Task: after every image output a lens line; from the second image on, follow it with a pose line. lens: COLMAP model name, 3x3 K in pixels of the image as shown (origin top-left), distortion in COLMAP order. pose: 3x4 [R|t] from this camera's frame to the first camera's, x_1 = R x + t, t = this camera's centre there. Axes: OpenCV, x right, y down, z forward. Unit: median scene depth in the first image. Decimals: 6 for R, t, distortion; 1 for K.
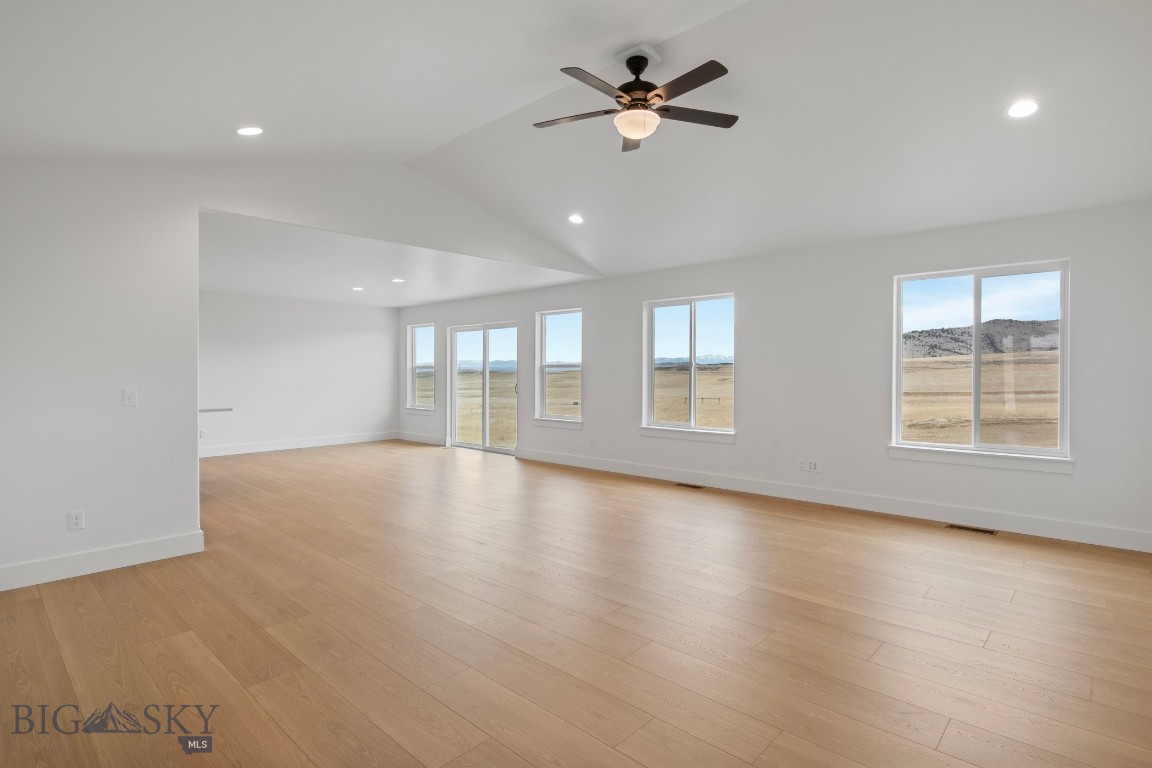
lens RADIAL K [[582.1, 0, 574.4], [0, 582.1, 380.7], [0, 0, 1]] dist [-0.003773, -0.000855]
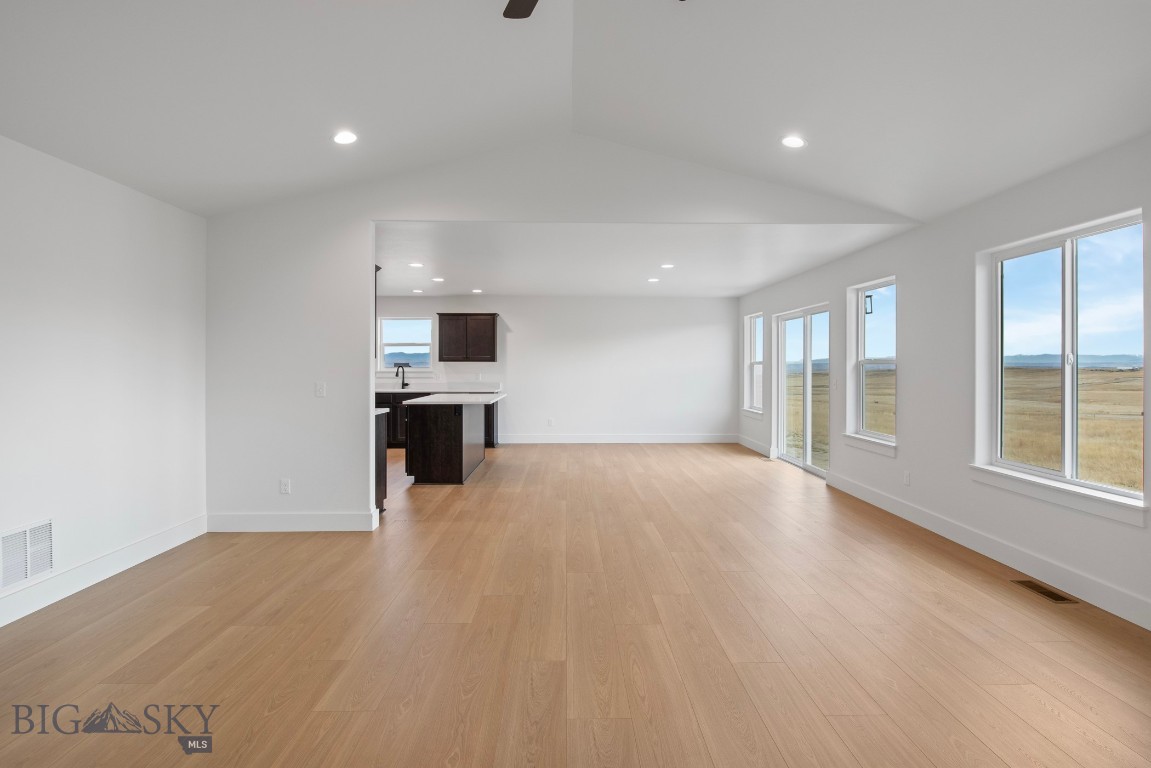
lens RADIAL K [[581.6, 0, 572.5], [0, 581.6, 373.0], [0, 0, 1]] dist [-0.003773, -0.000855]
pose [[0.701684, 0.013167, -0.712367, 0.157220], [-0.016493, 0.999861, 0.002236, -0.006110], [0.712297, 0.010180, 0.701804, 0.188917]]
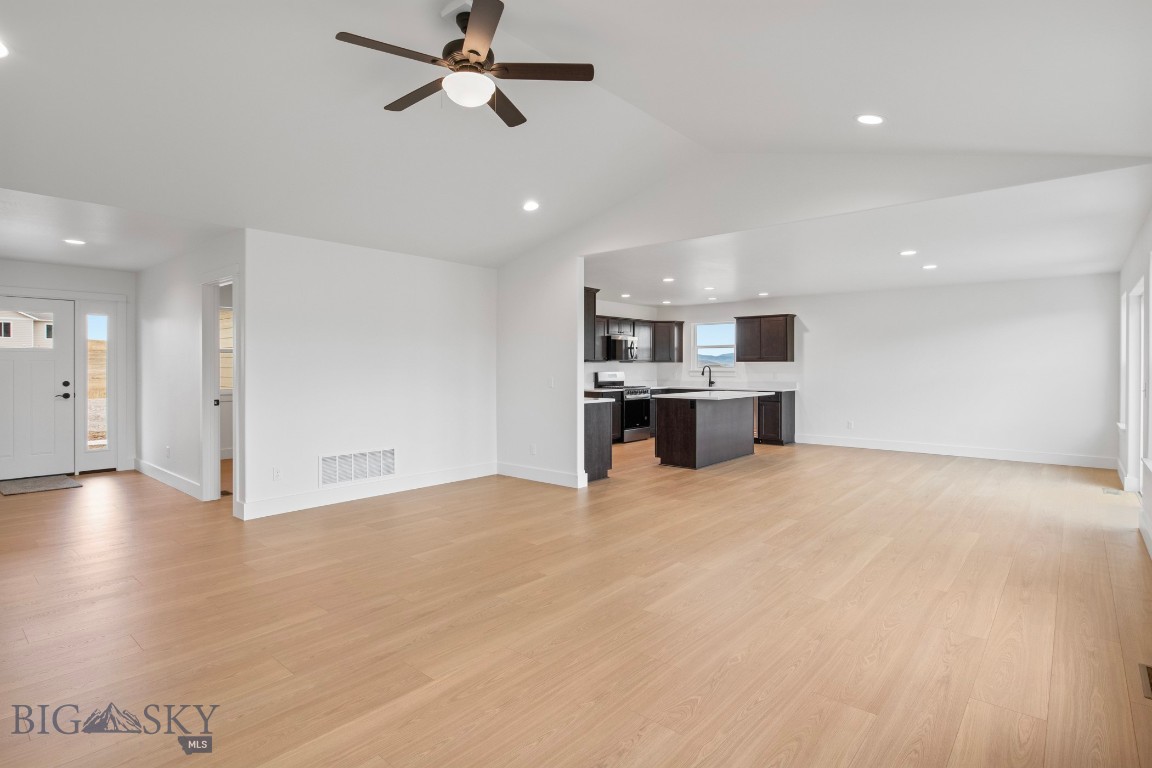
lens RADIAL K [[582.1, 0, 585.3], [0, 582.1, 382.0], [0, 0, 1]] dist [-0.003773, -0.000855]
pose [[0.046145, 0.030686, -0.998463, 0.285832], [-0.017286, 0.999403, 0.029916, -0.008555], [0.998785, 0.015879, 0.046648, 0.324624]]
